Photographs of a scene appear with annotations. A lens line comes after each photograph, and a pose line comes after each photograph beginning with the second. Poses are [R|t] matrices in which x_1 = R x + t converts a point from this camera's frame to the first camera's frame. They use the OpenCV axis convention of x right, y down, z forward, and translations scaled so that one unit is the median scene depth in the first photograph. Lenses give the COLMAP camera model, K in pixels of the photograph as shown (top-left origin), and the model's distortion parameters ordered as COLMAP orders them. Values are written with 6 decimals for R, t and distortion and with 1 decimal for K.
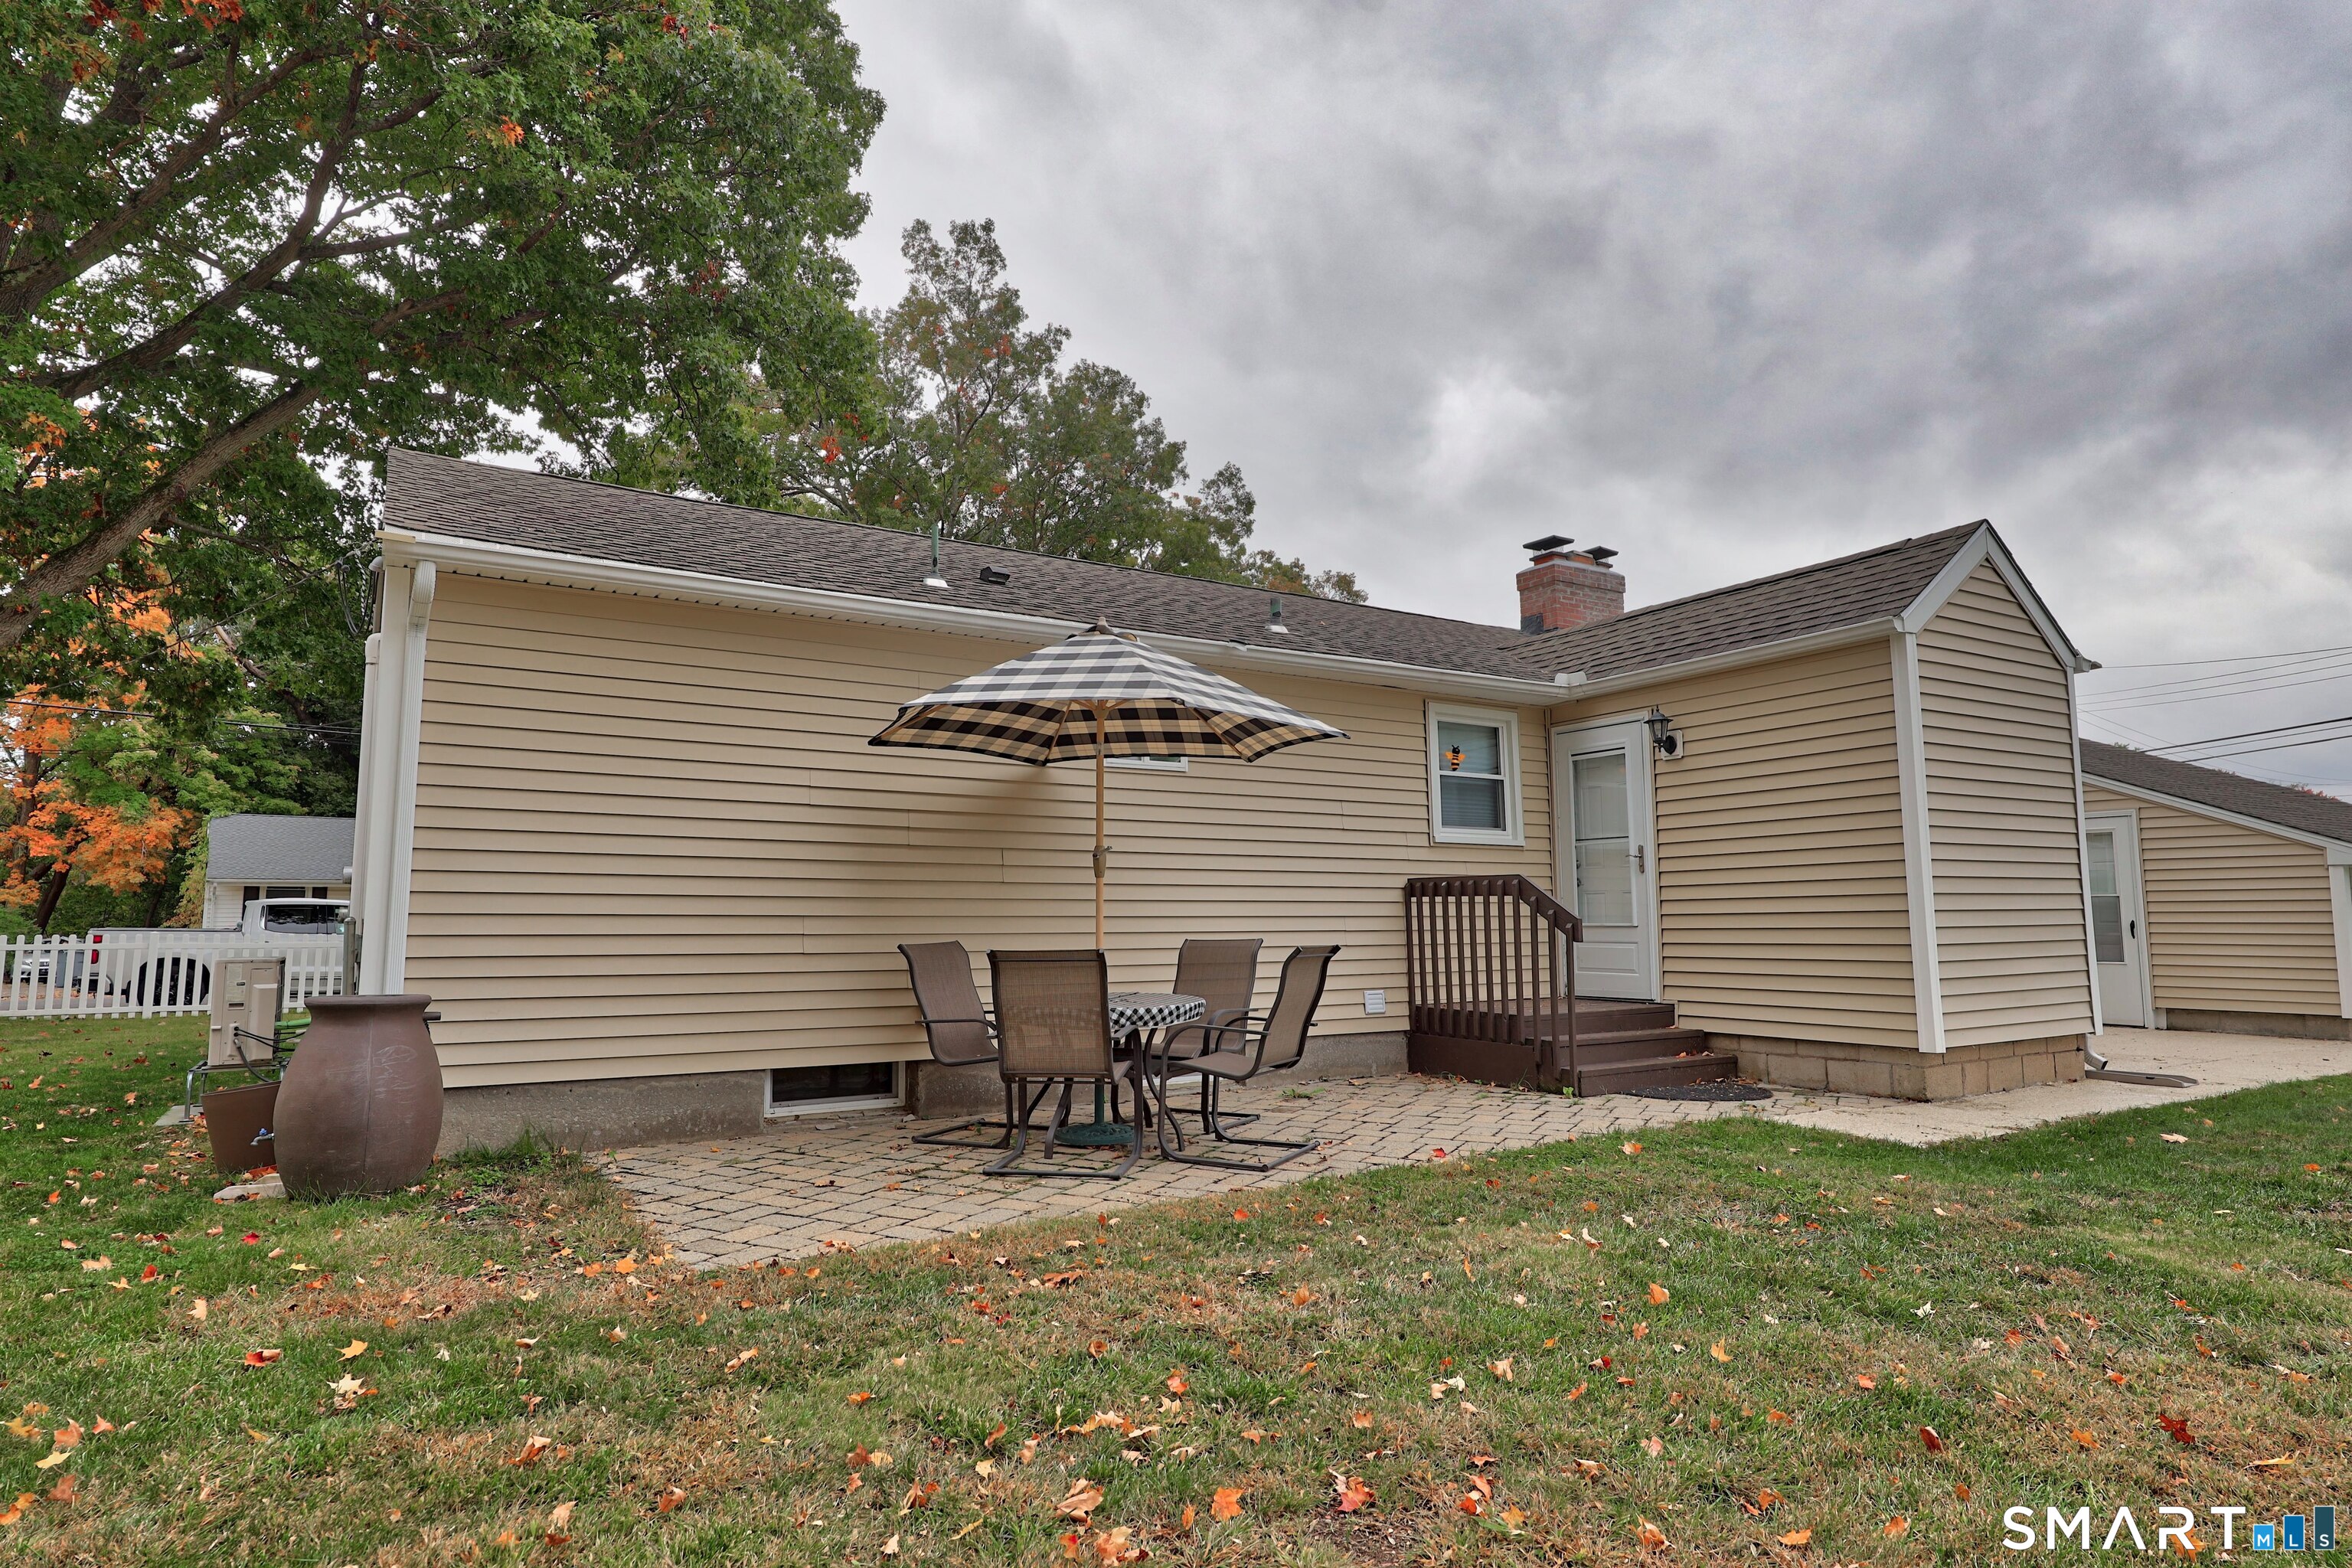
lens RADIAL K [[1309.2, 0, 1170.4], [0, 1309.2, 783.7], [0, 0, 1]] dist [0.009257, -0.000691]
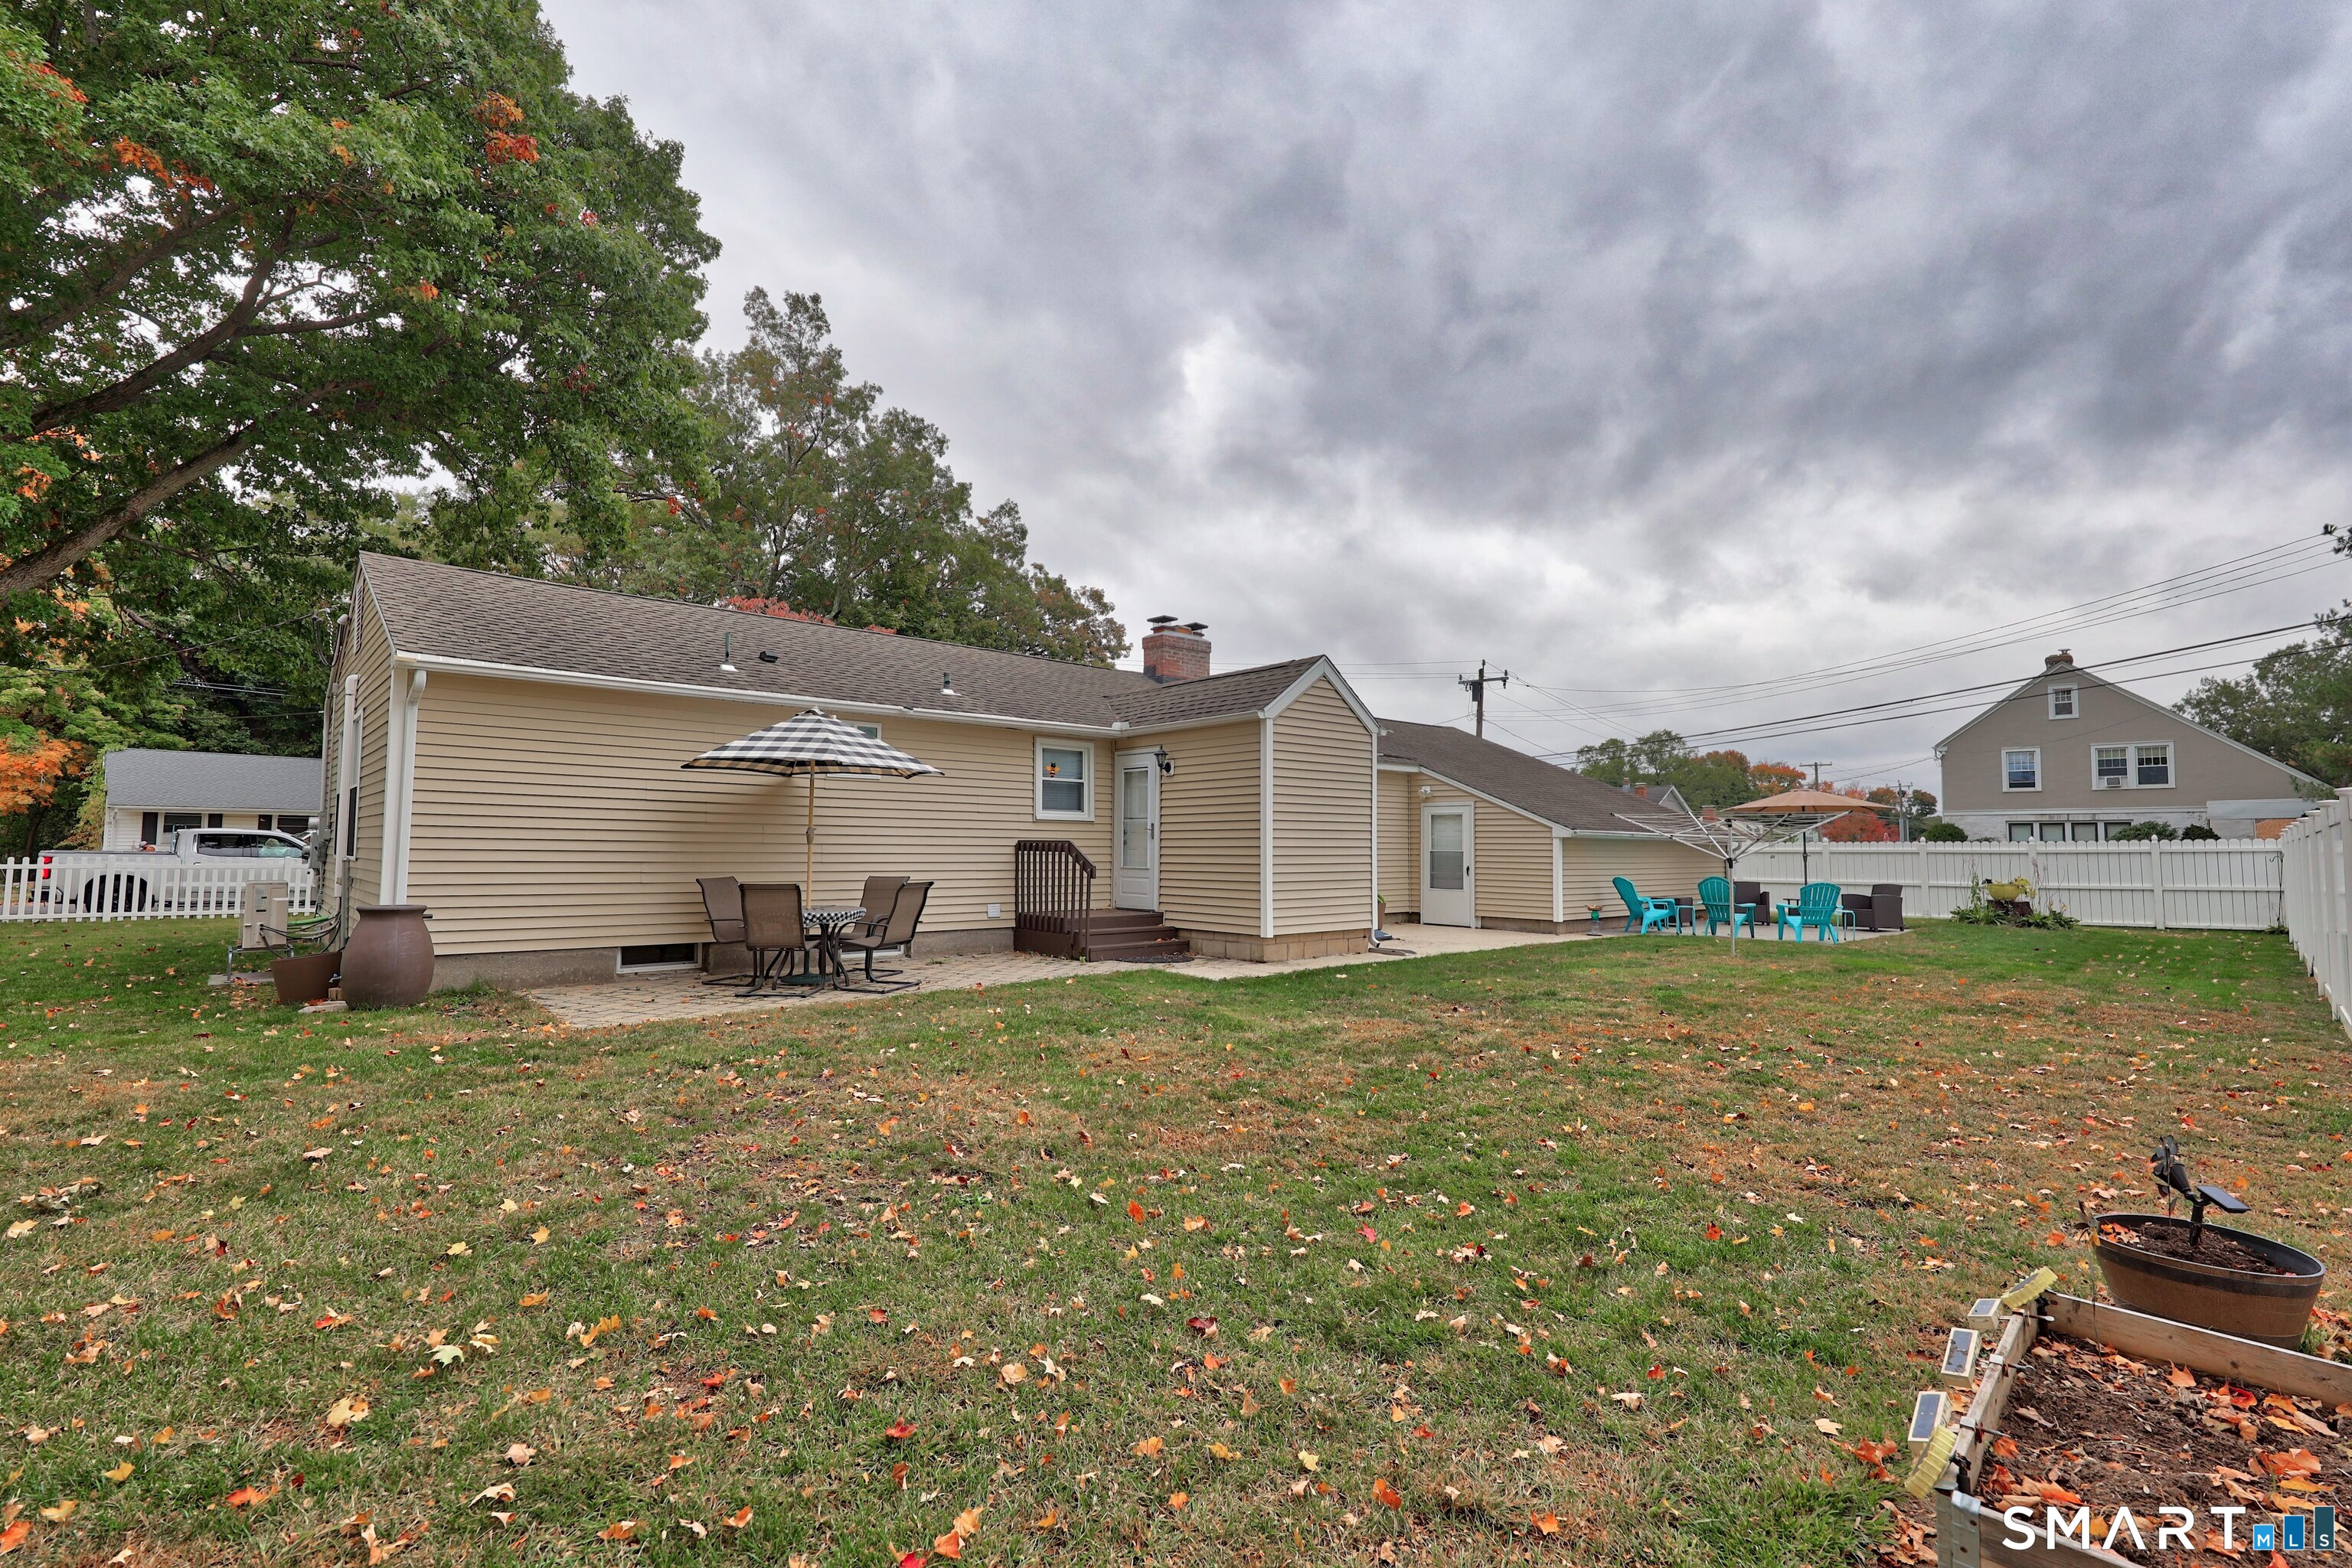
lens RADIAL K [[1106.2, 0, 1186.0], [0, 1106.2, 781.5], [0, 0, 1]] dist [0.012444, -0.000393]
pose [[0.985290, 0.023326, 0.169293, 0.144940], [-0.031256, 0.998528, 0.044329, -0.074368], [-0.168009, -0.048969, 0.984568, -0.457837]]
